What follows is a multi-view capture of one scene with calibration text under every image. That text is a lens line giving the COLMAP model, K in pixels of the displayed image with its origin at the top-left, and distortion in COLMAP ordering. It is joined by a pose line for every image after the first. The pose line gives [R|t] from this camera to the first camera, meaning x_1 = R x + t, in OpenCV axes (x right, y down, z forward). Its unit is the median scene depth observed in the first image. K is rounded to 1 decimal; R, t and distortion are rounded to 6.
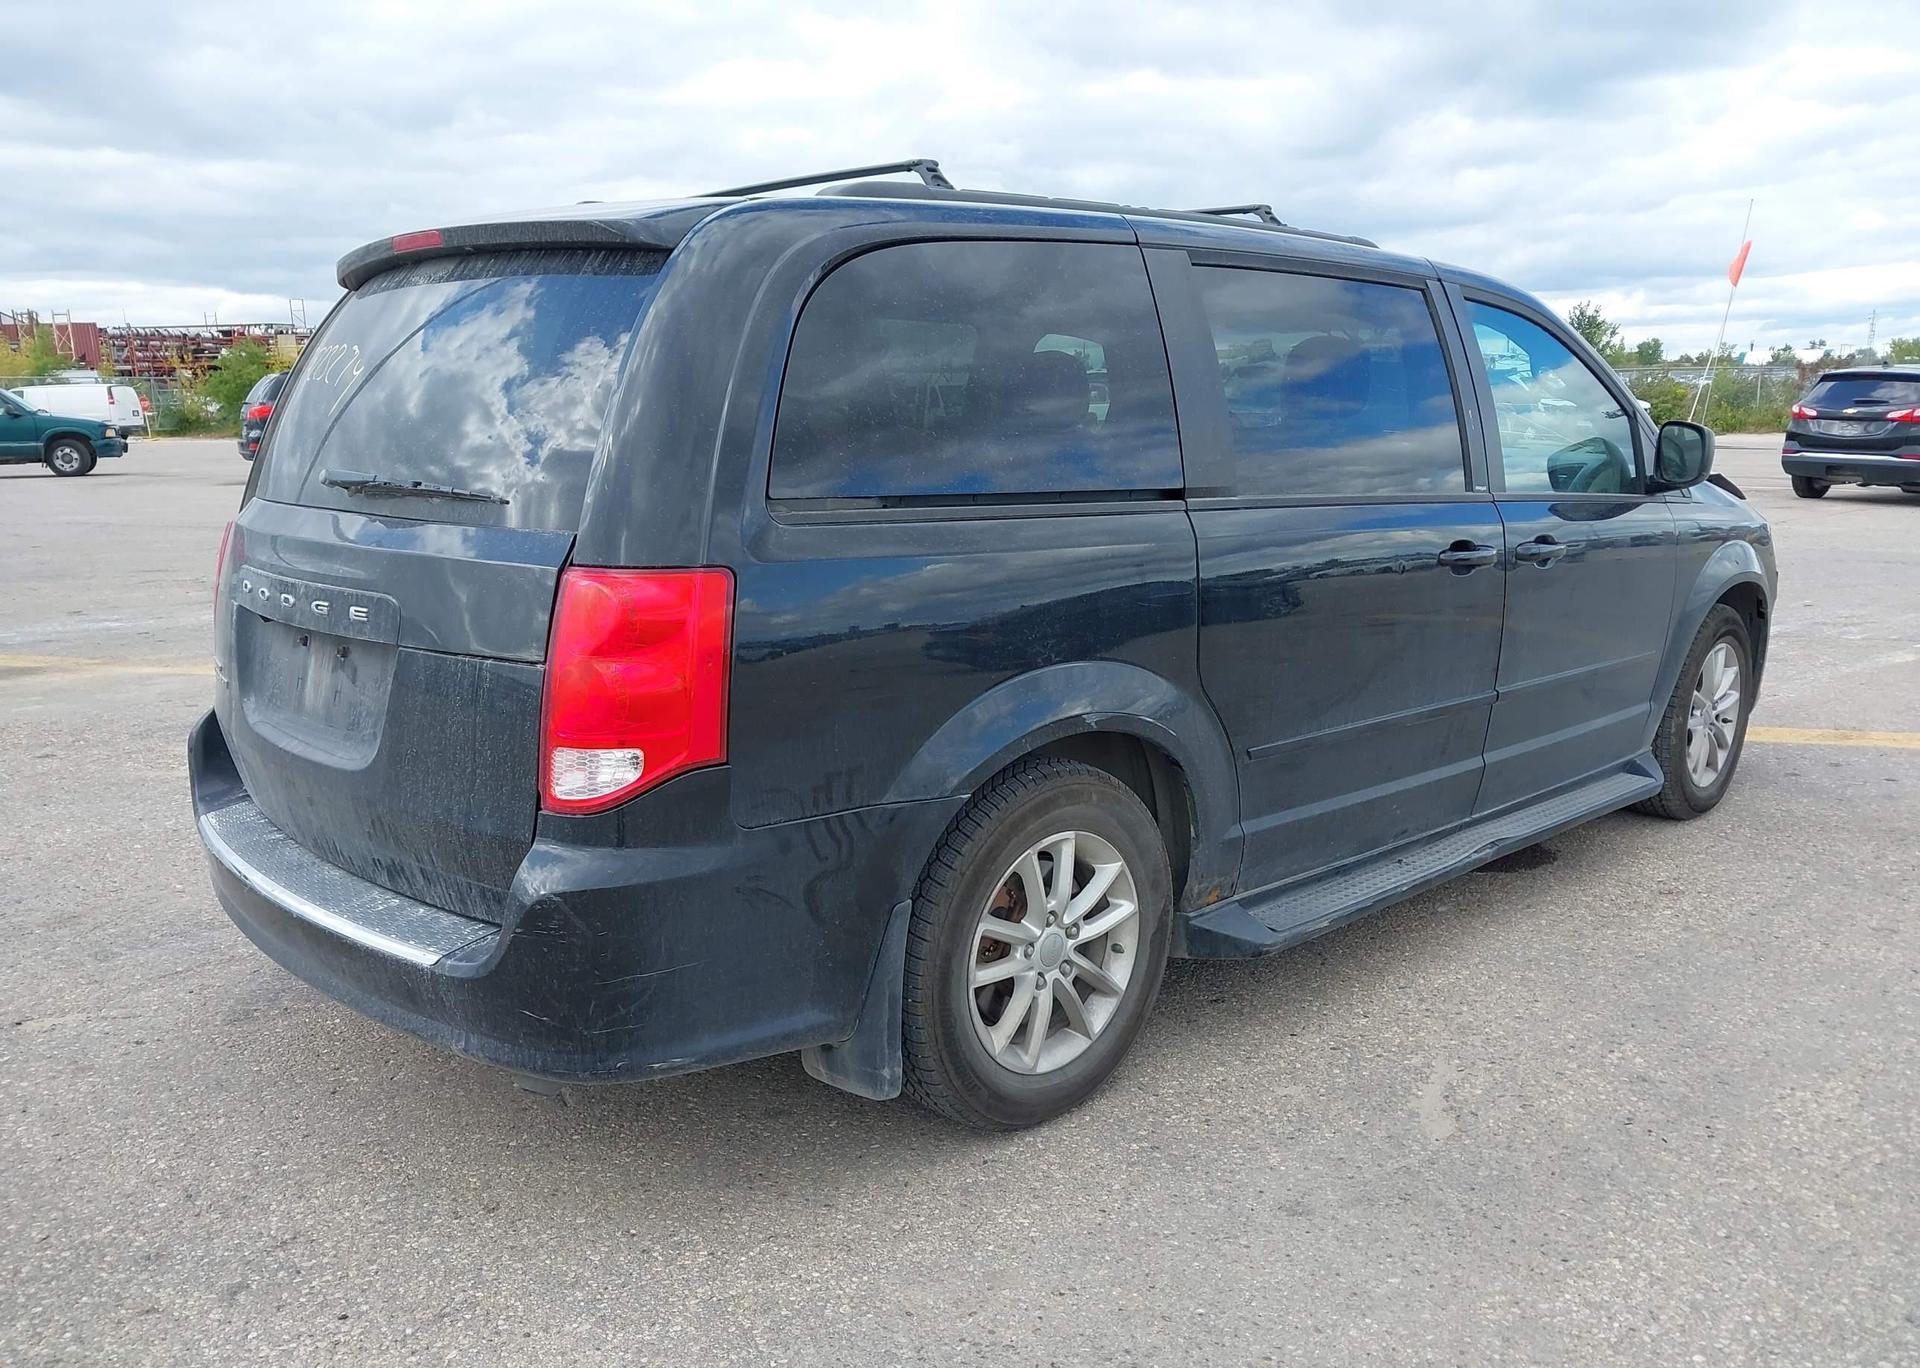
lens RADIAL K [[1559.0, 0, 978.3], [0, 1559.0, 730.6], [0, 0, 1]] dist [0.045685, -0.059761]
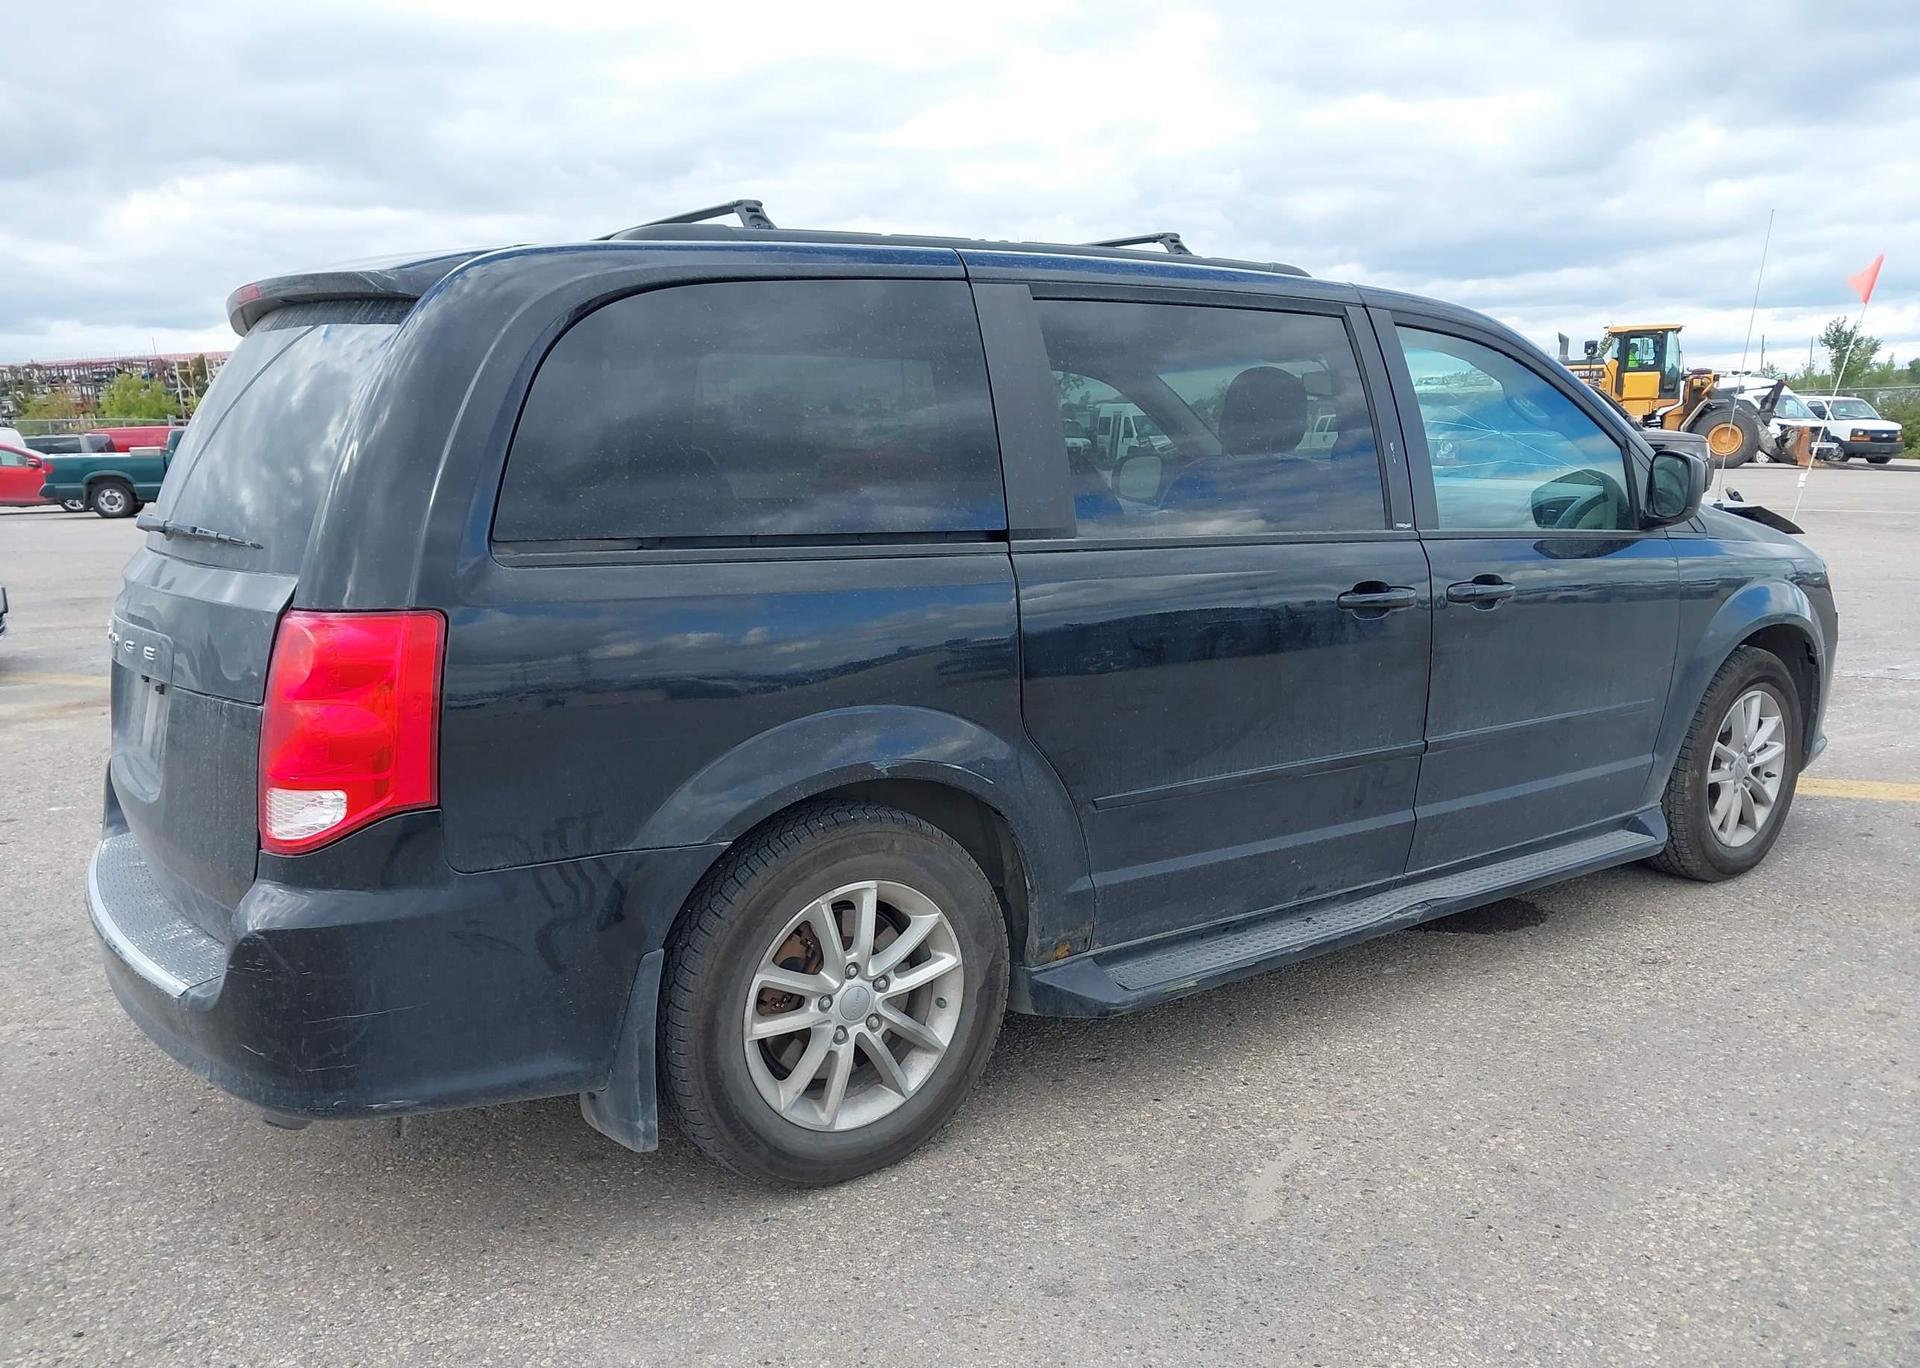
lens RADIAL K [[1562.3, 0, 965.9], [0, 1562.3, 727.1], [0, 0, 1]] dist [0.021860, -0.022057]
pose [[0.989288, 0.015073, -0.145199, 0.252555], [-0.018132, 0.999640, -0.019770, -0.012991], [0.144849, 0.022191, 0.989205, 0.043984]]
